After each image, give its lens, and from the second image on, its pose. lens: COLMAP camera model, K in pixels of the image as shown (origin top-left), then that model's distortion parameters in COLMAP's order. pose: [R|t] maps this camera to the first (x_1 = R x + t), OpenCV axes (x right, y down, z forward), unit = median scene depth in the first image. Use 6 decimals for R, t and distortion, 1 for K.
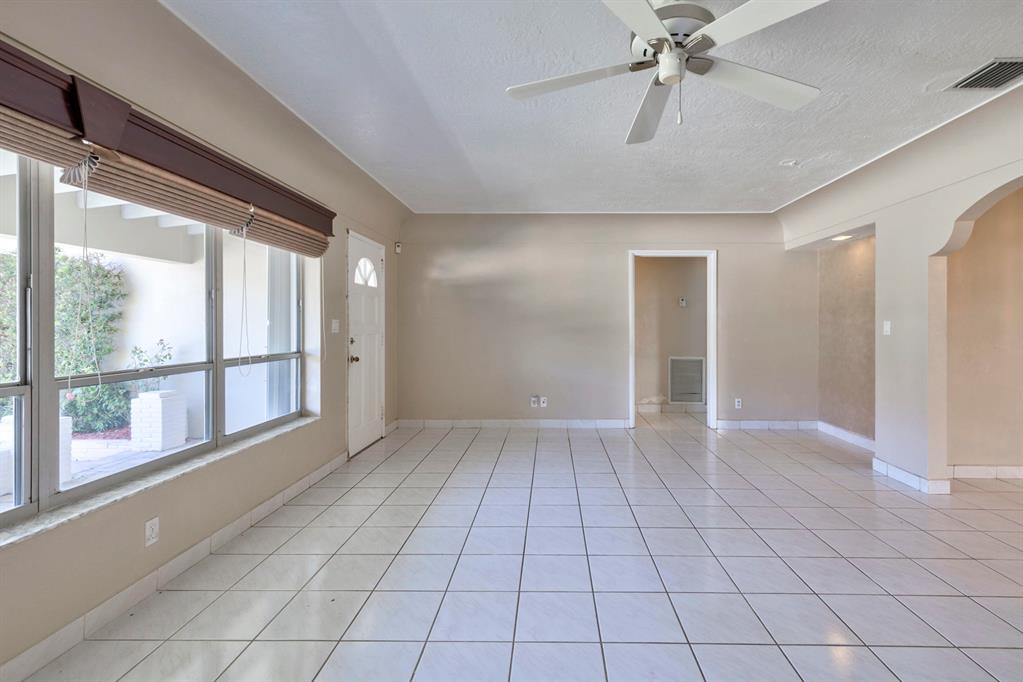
lens RADIAL K [[479.9, 0, 512.2], [0, 479.9, 328.4], [0, 0, 1]] dist [0.000531, 0.000008]
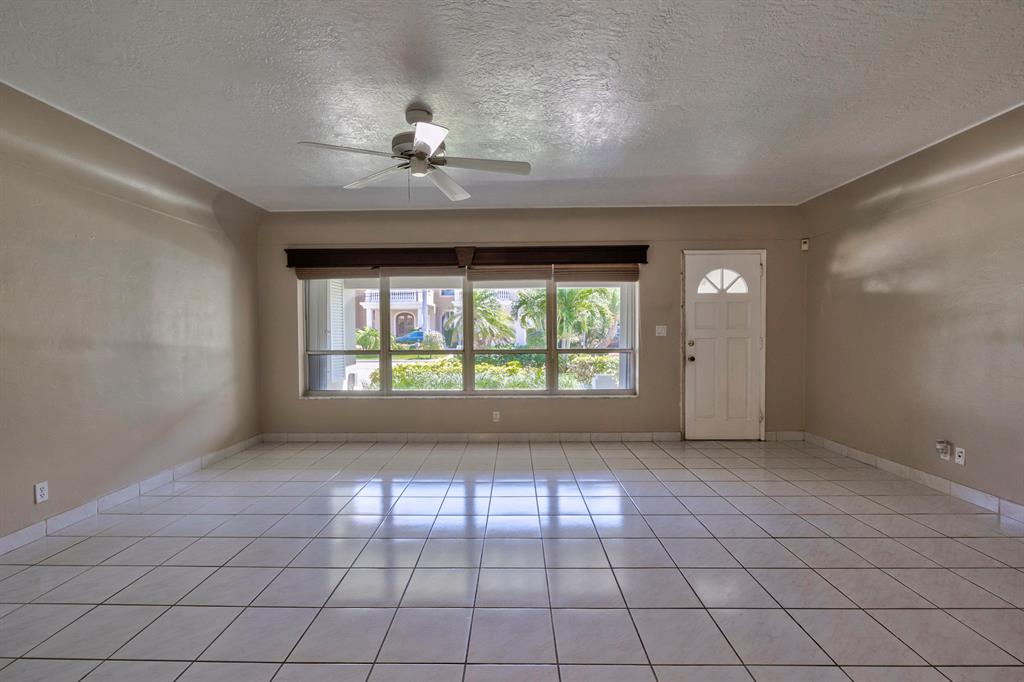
lens RADIAL K [[496.8, 0, 512.0], [0, 496.8, 341.0], [0, 0, 1]] dist [0.000523, 0.000169]
pose [[-0.009419, 0.025058, -0.999642, 0.777959], [0.000547, 0.999686, 0.025054, -0.008888], [0.999955, -0.000311, -0.009430, 0.488550]]
